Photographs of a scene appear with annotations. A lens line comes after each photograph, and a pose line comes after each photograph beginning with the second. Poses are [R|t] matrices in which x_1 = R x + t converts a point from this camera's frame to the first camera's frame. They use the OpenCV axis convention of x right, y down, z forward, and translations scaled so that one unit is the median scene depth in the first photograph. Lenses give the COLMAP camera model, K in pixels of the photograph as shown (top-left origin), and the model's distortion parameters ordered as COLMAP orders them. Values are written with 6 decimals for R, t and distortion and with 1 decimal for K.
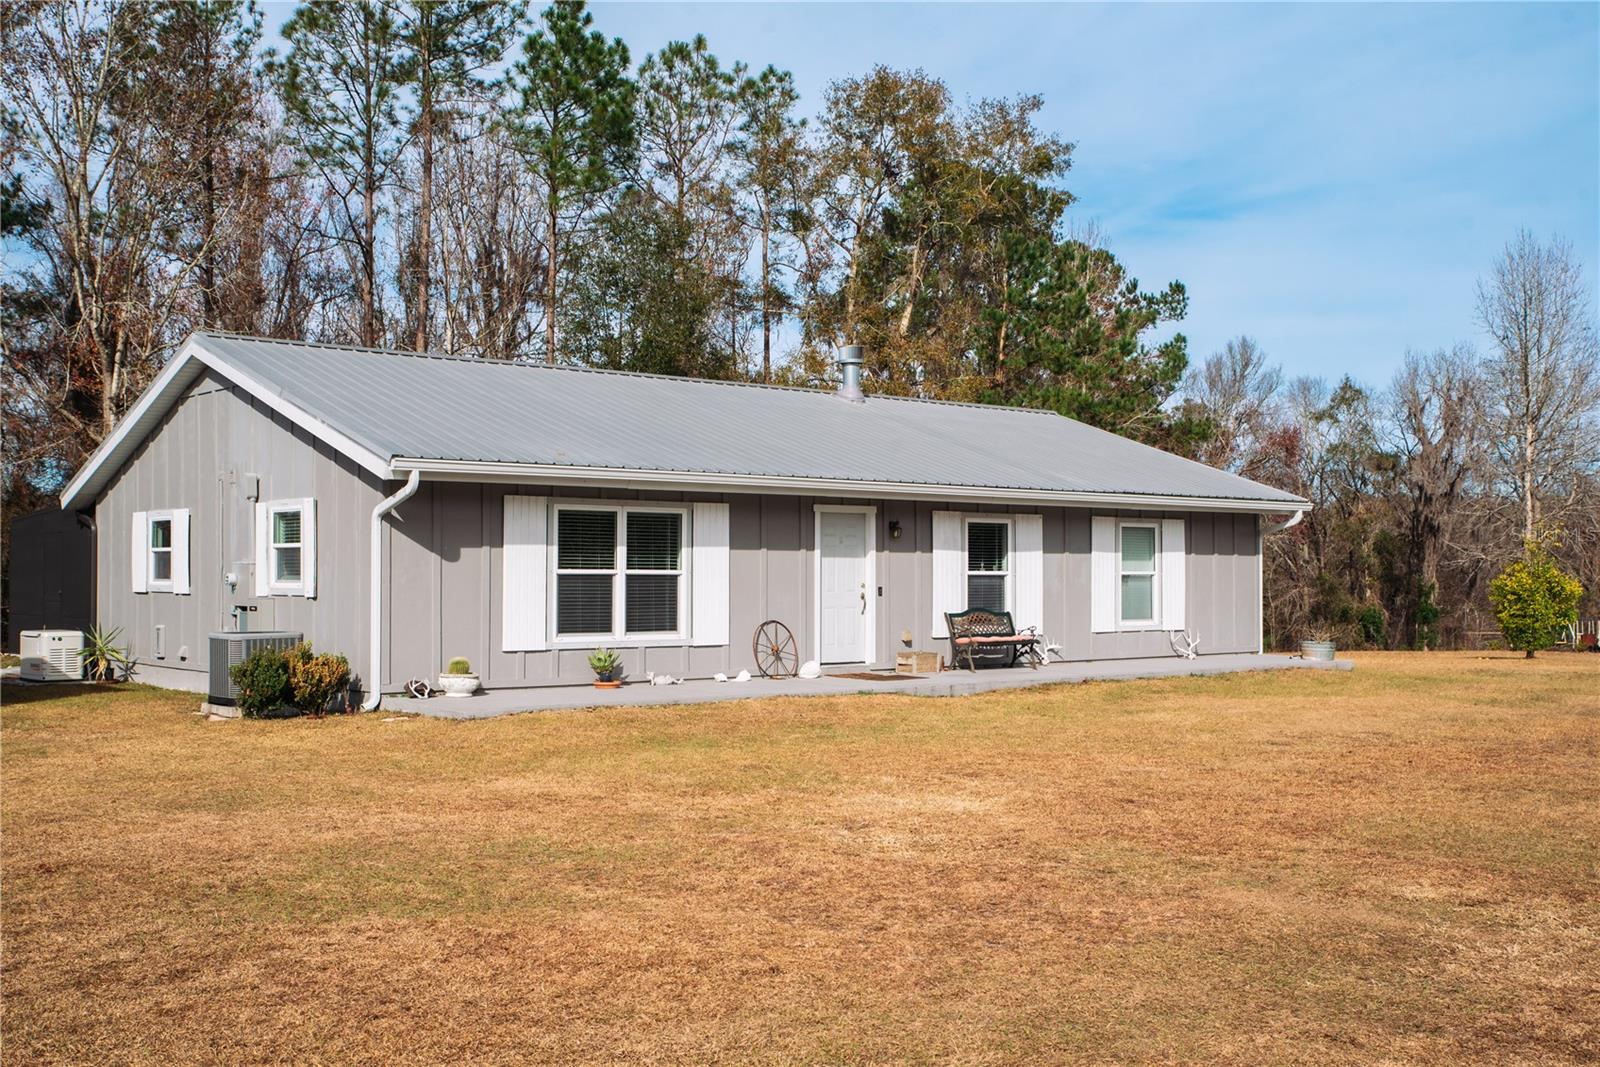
lens RADIAL K [[1721.3, 0, 799.3], [0, 1721.3, 529.5], [0, 0, 1]] dist [-0.010333, -0.000054]
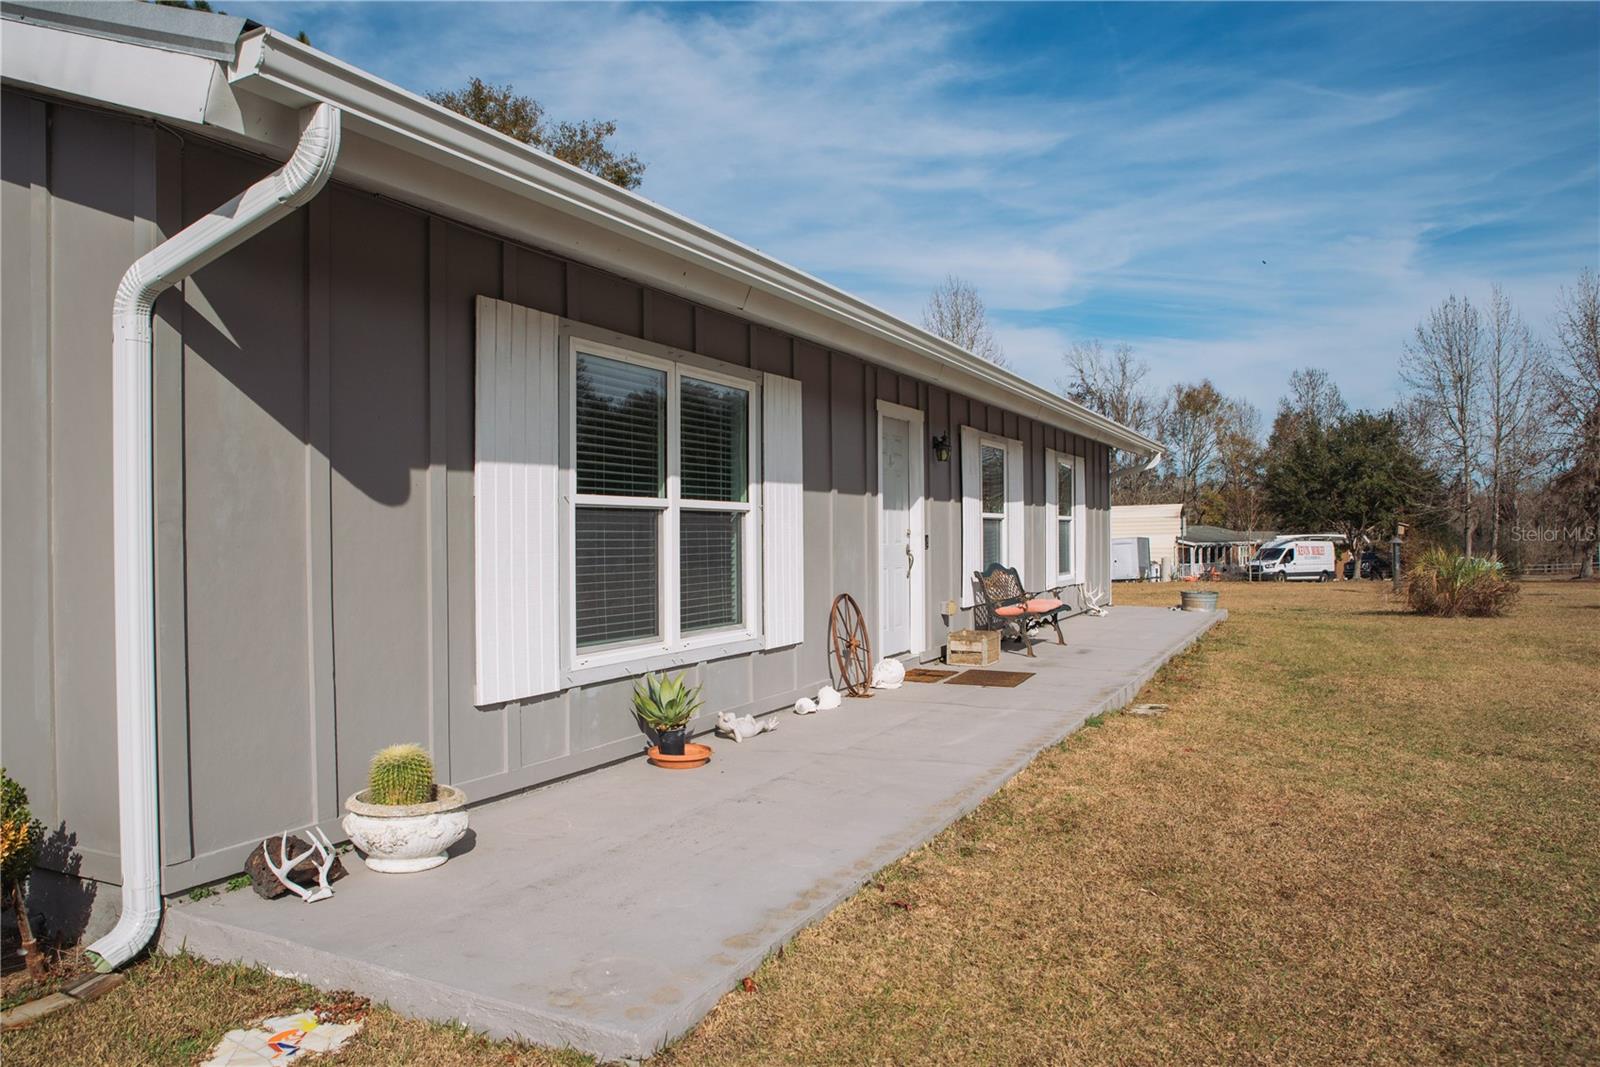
lens RADIAL K [[1152.1, 0, 800.0], [0, 1152.1, 533.5], [0, 0, 1]] dist [-0.041984, 0.002039]
pose [[0.912922, -0.009692, 0.408019, -0.178188], [-0.000729, 0.999678, 0.025378, 0.021902], [-0.408134, -0.023466, 0.912621, 0.627007]]
